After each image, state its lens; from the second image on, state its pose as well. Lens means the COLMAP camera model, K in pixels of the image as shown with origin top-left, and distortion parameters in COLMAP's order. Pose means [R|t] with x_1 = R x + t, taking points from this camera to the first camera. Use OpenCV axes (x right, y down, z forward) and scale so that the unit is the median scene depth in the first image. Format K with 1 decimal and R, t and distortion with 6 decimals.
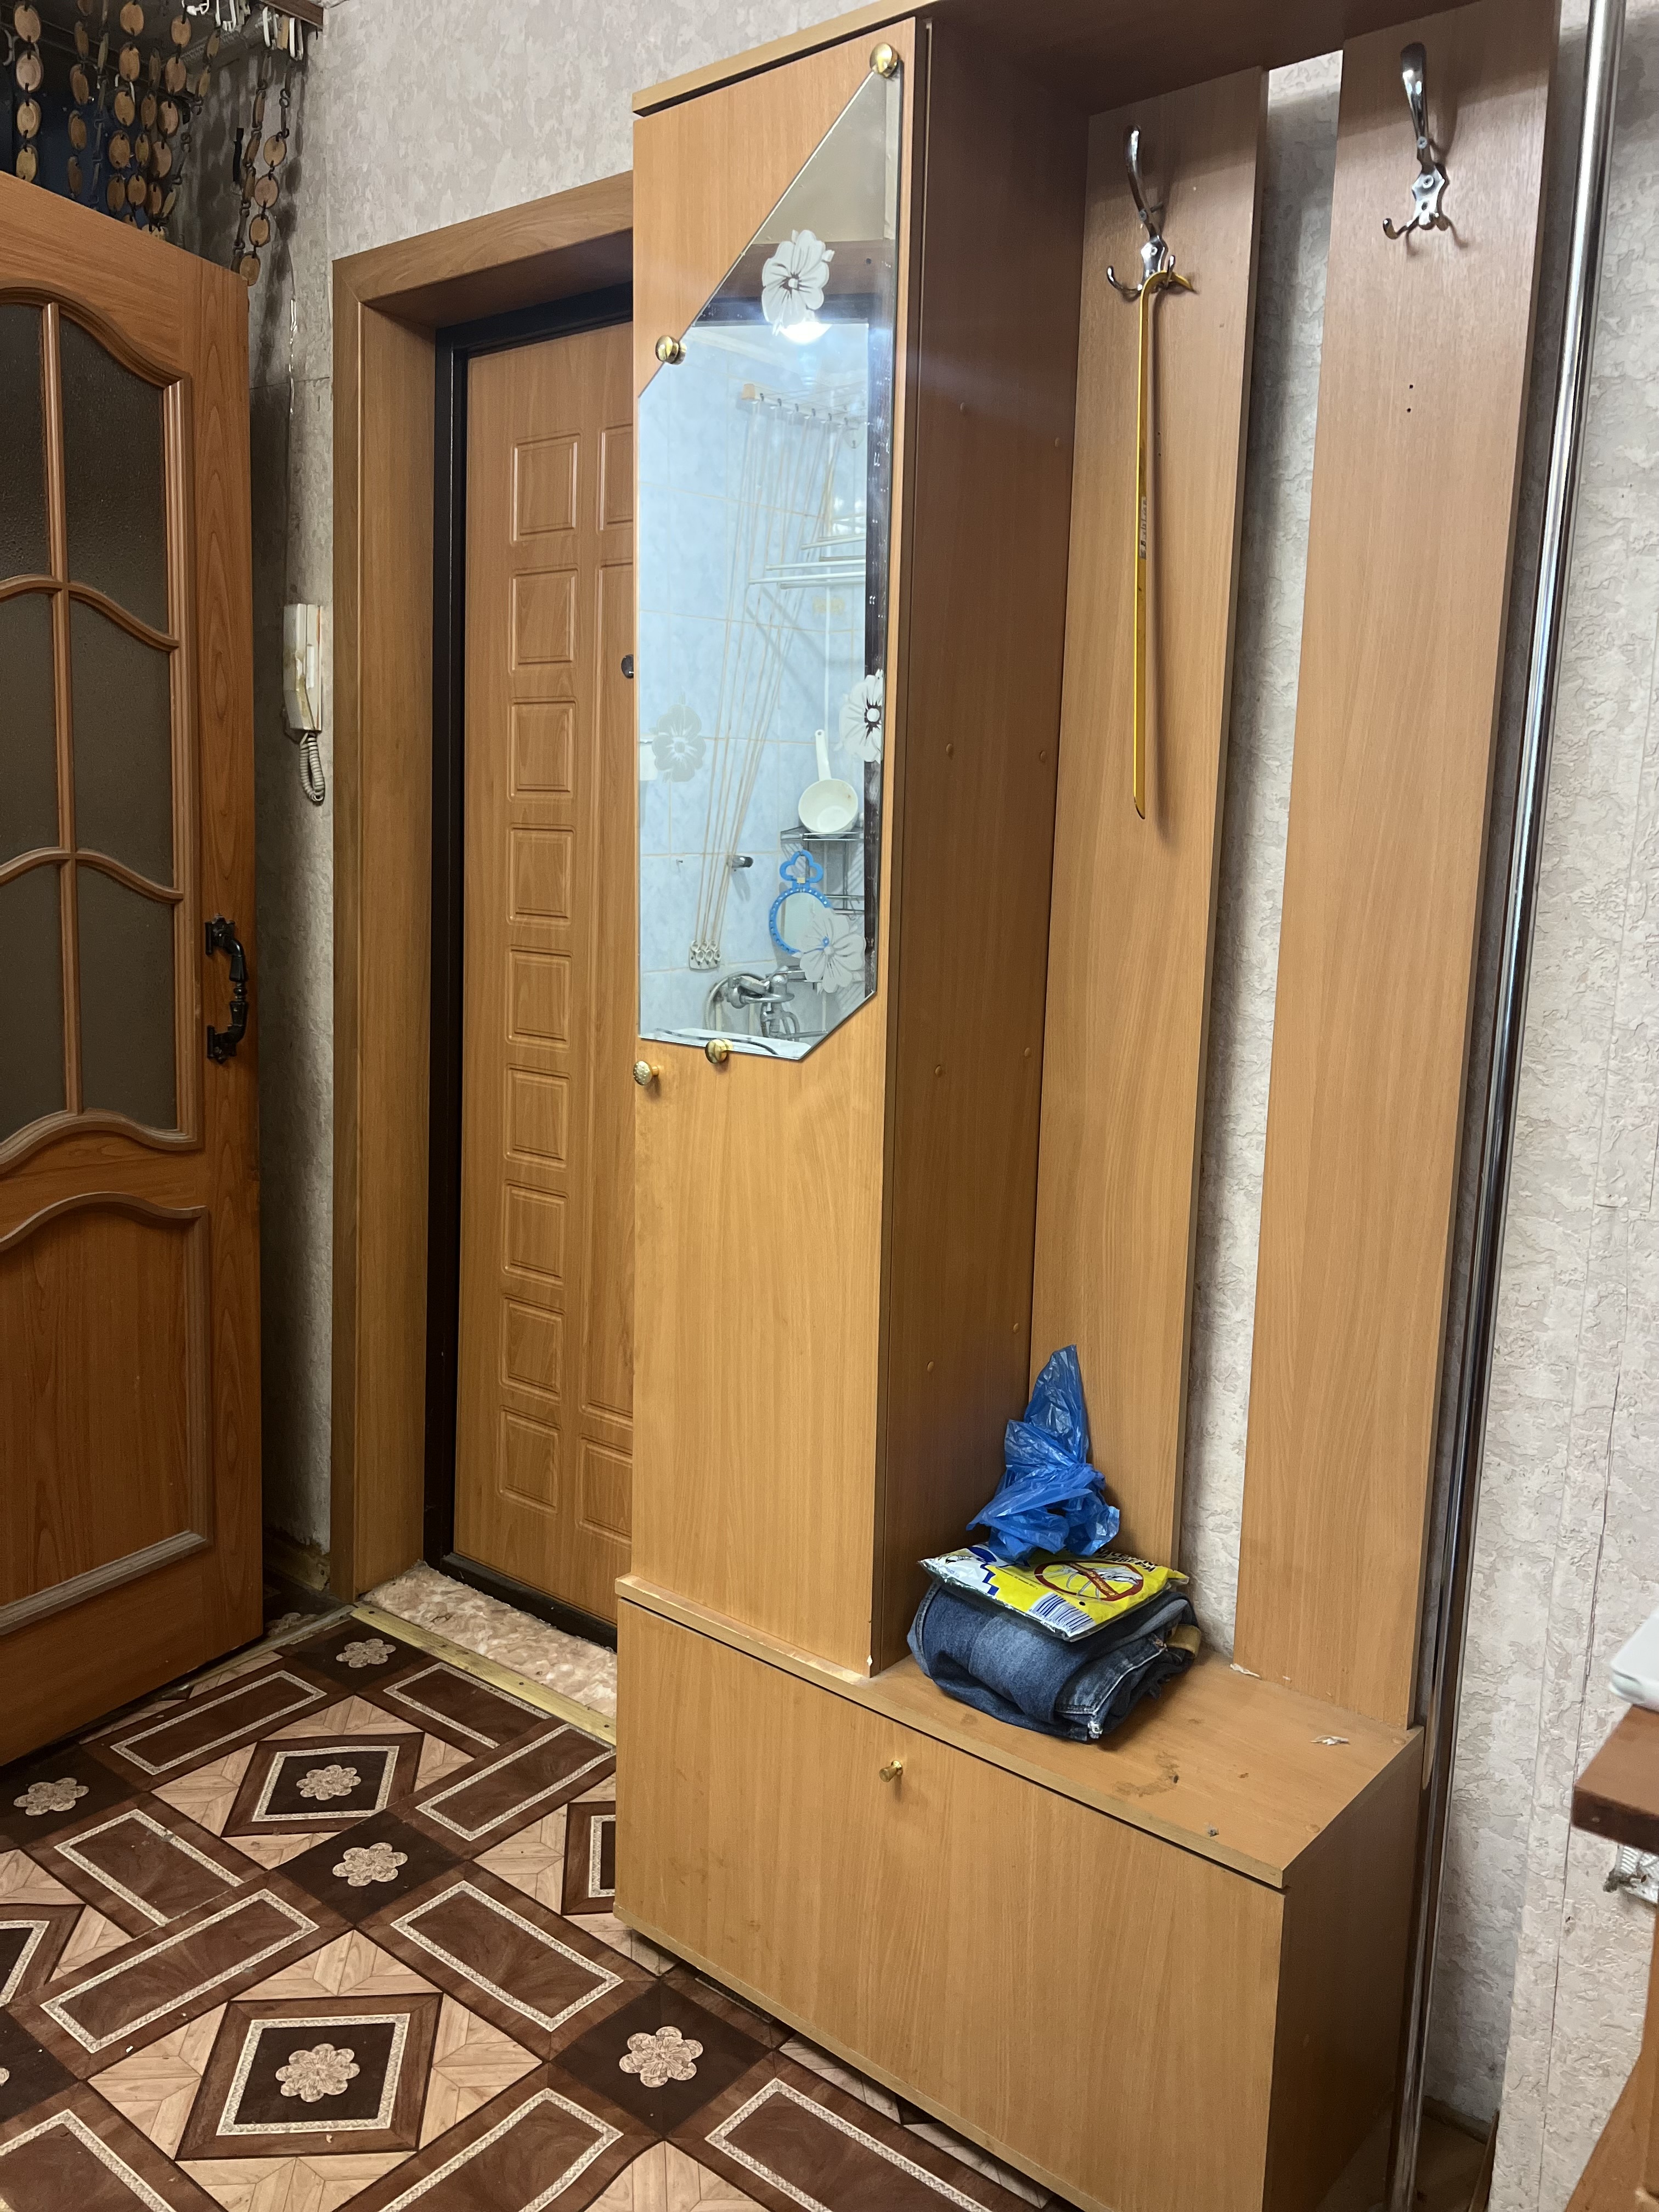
lens RADIAL K [[1681.0, 0, 826.3], [0, 1681.0, 1097.9], [0, 0, 1]] dist [0.055873, -0.057781]
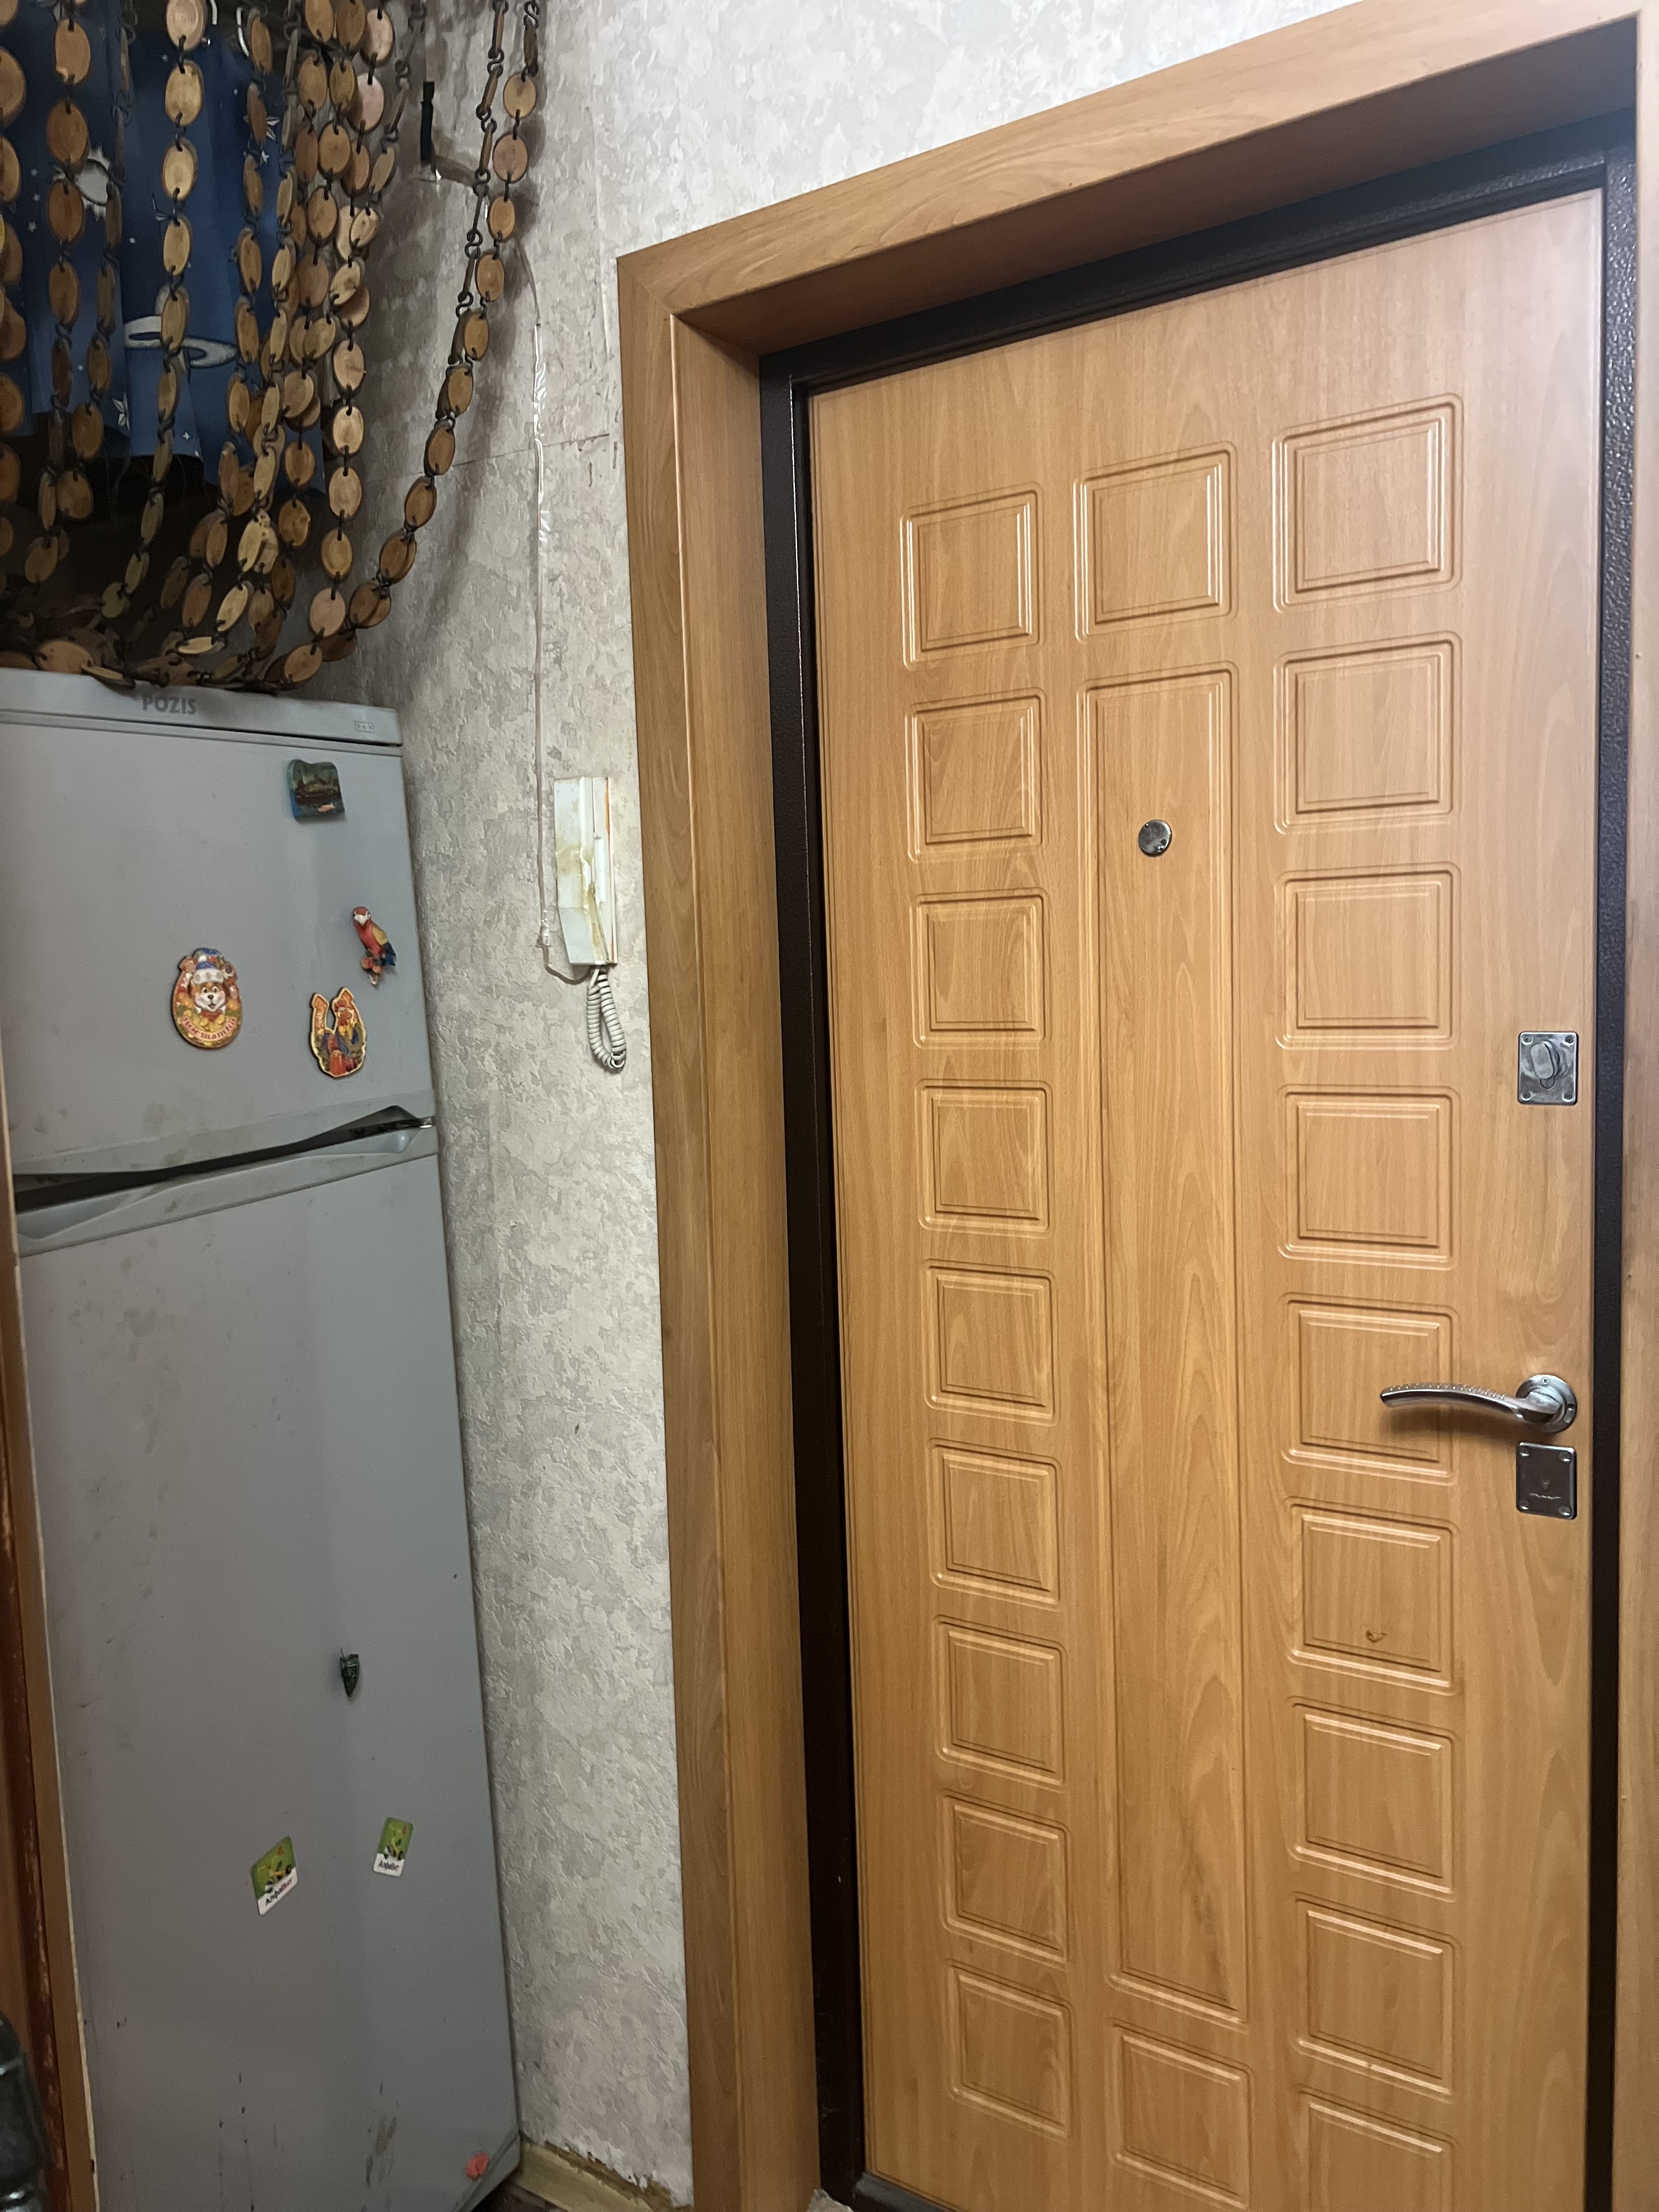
lens RADIAL K [[1681.0, 0, 834.1], [0, 1681.0, 1106.8], [0, 0, 1]] dist [0.055873, -0.057781]
pose [[0.993390, -0.083803, 0.078442, -0.280397], [0.087884, 0.994870, -0.050104, -0.125602], [-0.073841, 0.056667, 0.995659, 0.356429]]
